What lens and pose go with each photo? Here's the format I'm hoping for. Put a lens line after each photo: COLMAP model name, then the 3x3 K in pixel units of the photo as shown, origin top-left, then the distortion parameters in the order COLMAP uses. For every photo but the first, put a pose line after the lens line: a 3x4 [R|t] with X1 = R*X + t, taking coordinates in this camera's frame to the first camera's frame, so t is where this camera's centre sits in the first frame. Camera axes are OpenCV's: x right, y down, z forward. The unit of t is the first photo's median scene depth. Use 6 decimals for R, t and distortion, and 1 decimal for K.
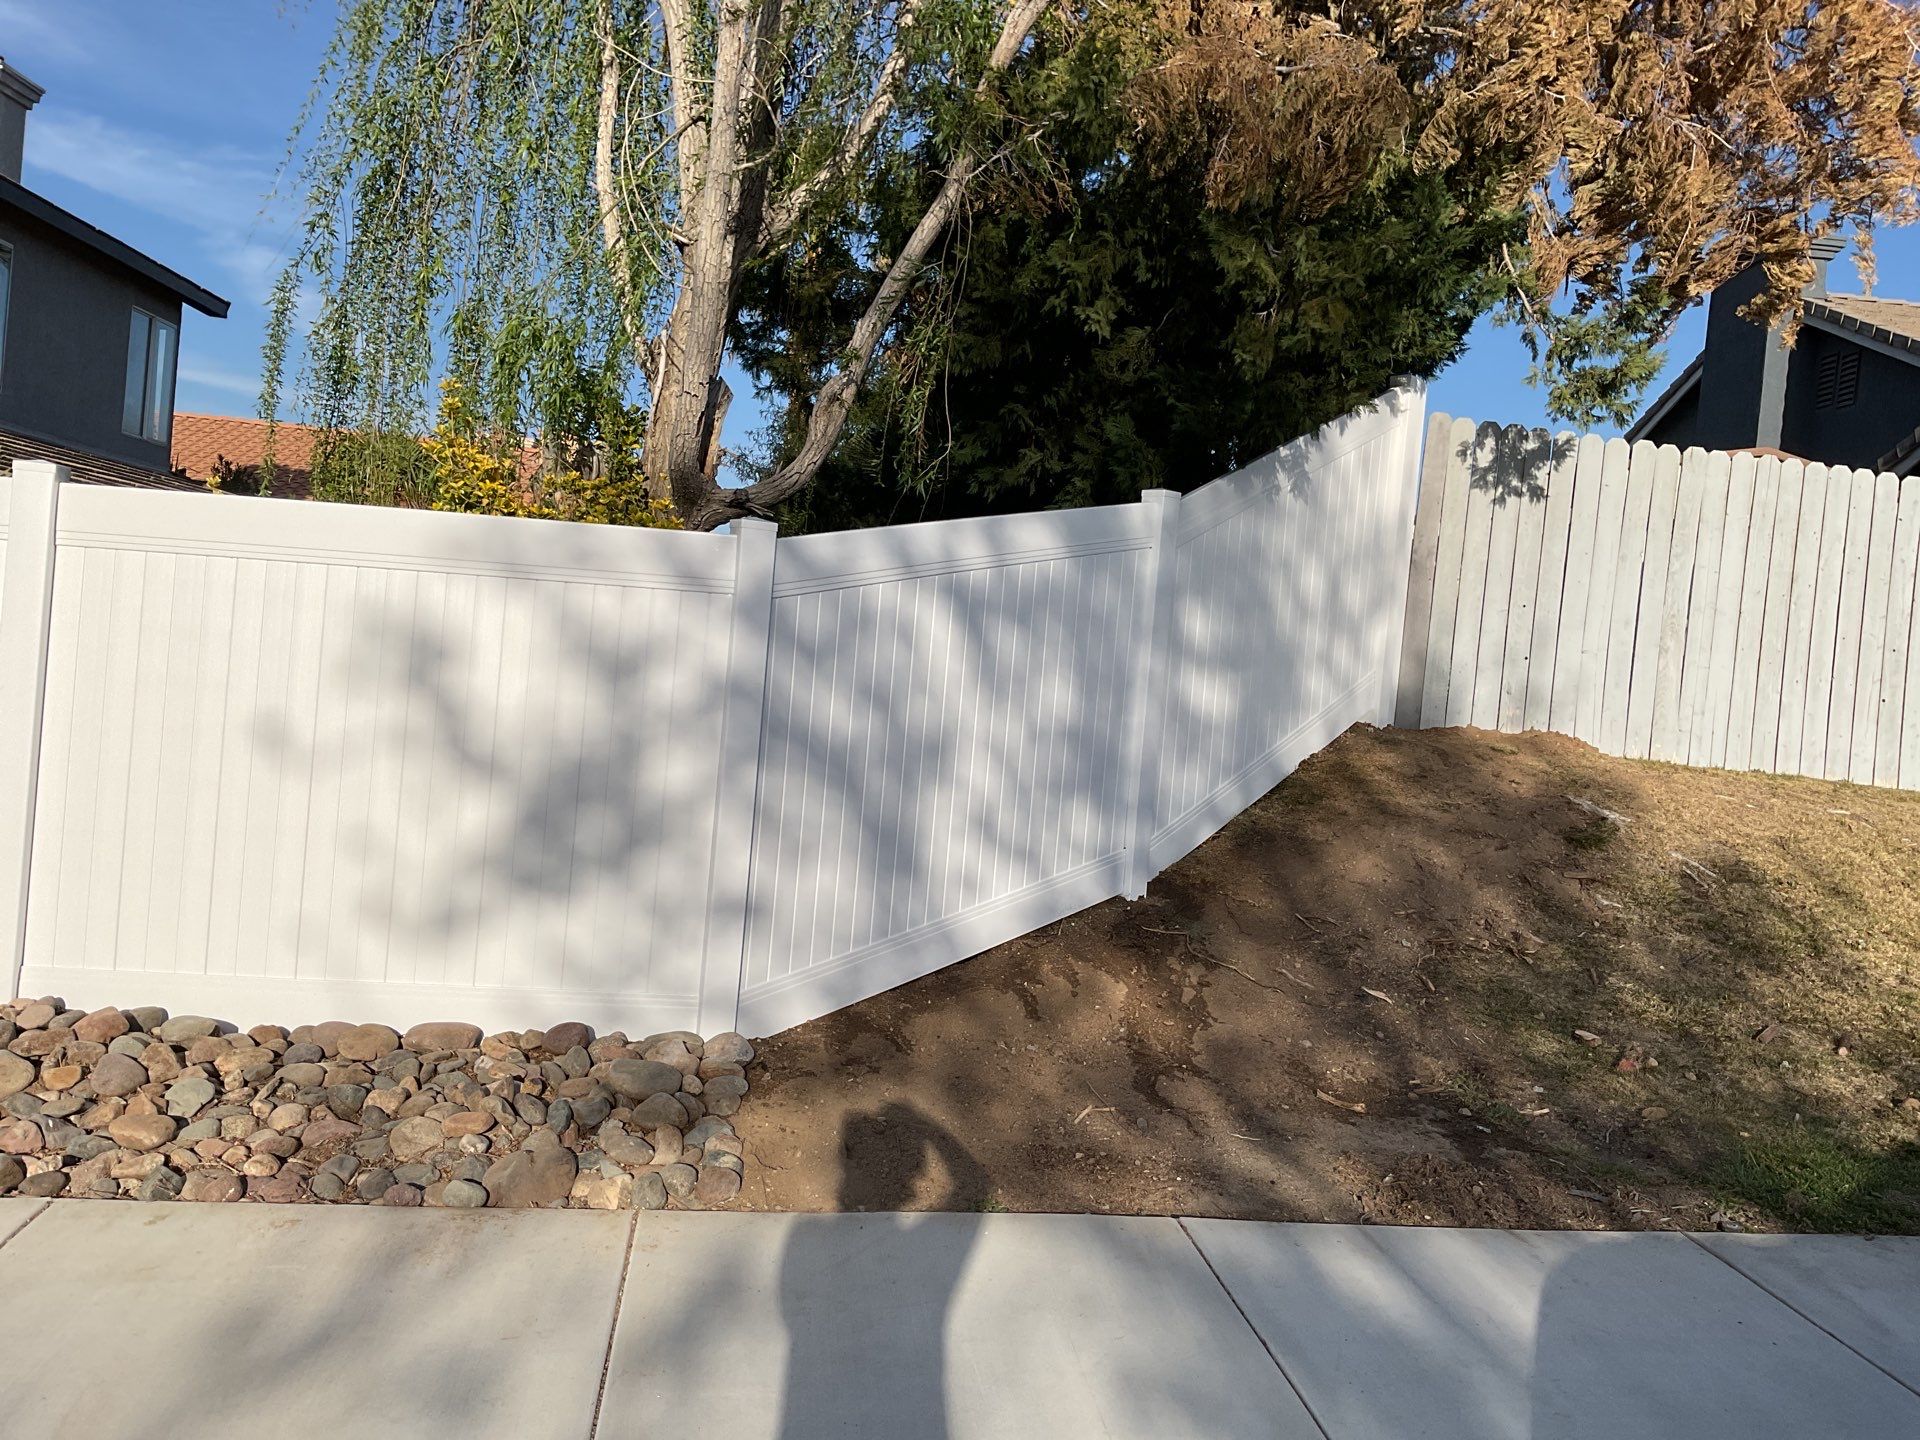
lens RADIAL K [[1633.3, 0, 960.0], [0, 1633.3, 720.0], [0, 0, 1]] dist [0.076150, -0.154340]
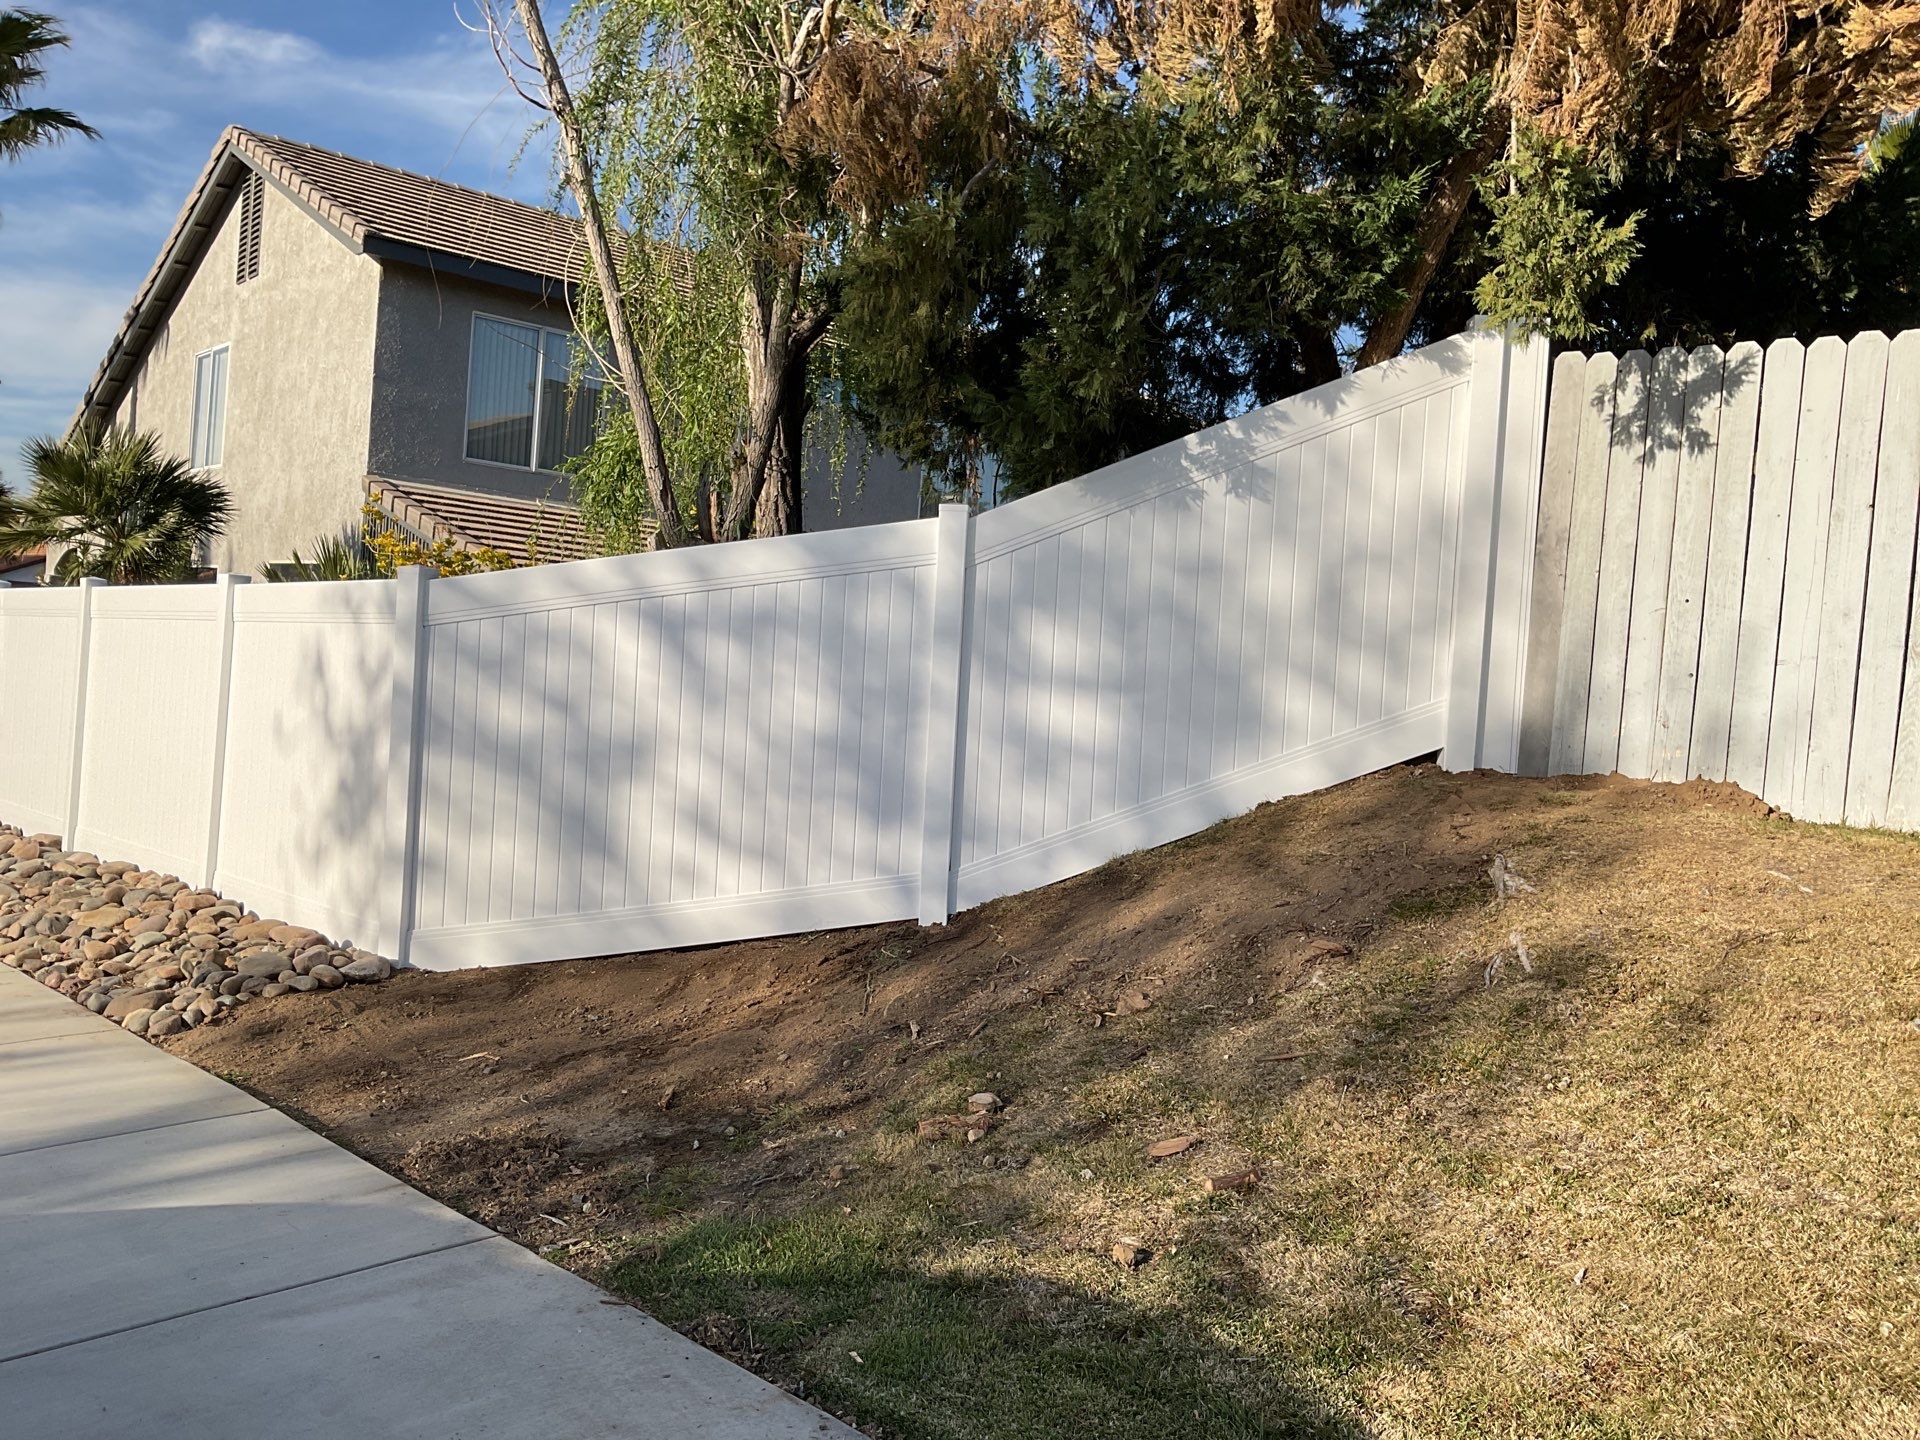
lens RADIAL K [[1657.3, 0, 958.1], [0, 1657.3, 749.3], [0, 0, 1]] dist [0.023366, -0.003121]
pose [[0.615712, 0.004654, -0.787957, 0.820722], [-0.042655, 0.998713, -0.027432, 0.030201], [0.786816, 0.050500, 0.615119, 0.370084]]
